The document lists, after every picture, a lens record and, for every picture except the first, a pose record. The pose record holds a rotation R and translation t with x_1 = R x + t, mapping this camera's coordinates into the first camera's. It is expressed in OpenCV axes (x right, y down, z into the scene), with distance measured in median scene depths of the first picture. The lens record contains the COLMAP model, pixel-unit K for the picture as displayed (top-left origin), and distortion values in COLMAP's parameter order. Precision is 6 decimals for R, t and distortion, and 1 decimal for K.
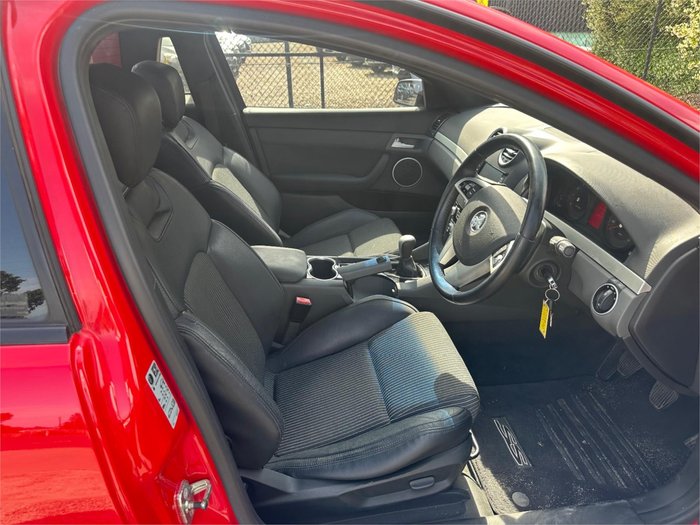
lens RADIAL K [[496.8, 0, 345.4], [0, 496.8, 253.9], [0, 0, 1]] dist [0.026465, -0.032375]
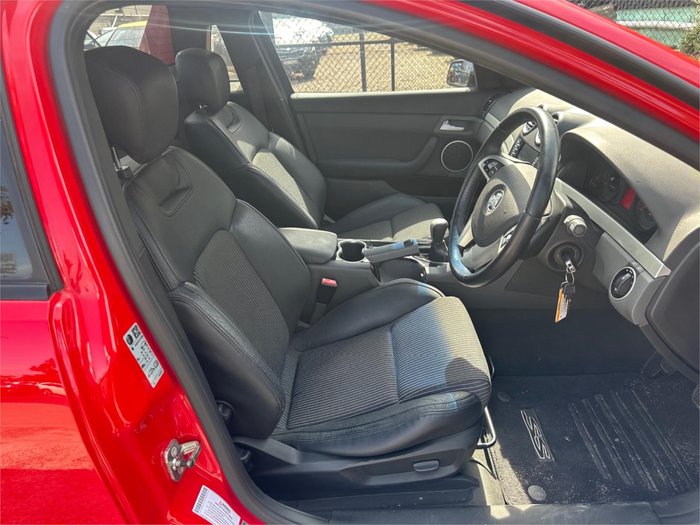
lens RADIAL K [[497.3, 0, 345.7], [0, 497.3, 258.2], [0, 0, 1]] dist [0.020597, -0.024987]
pose [[0.988987, 0.021556, -0.146425, 0.126056], [-0.017696, 0.999462, 0.027609, 0.023556], [0.146941, -0.024713, 0.988836, 0.012100]]
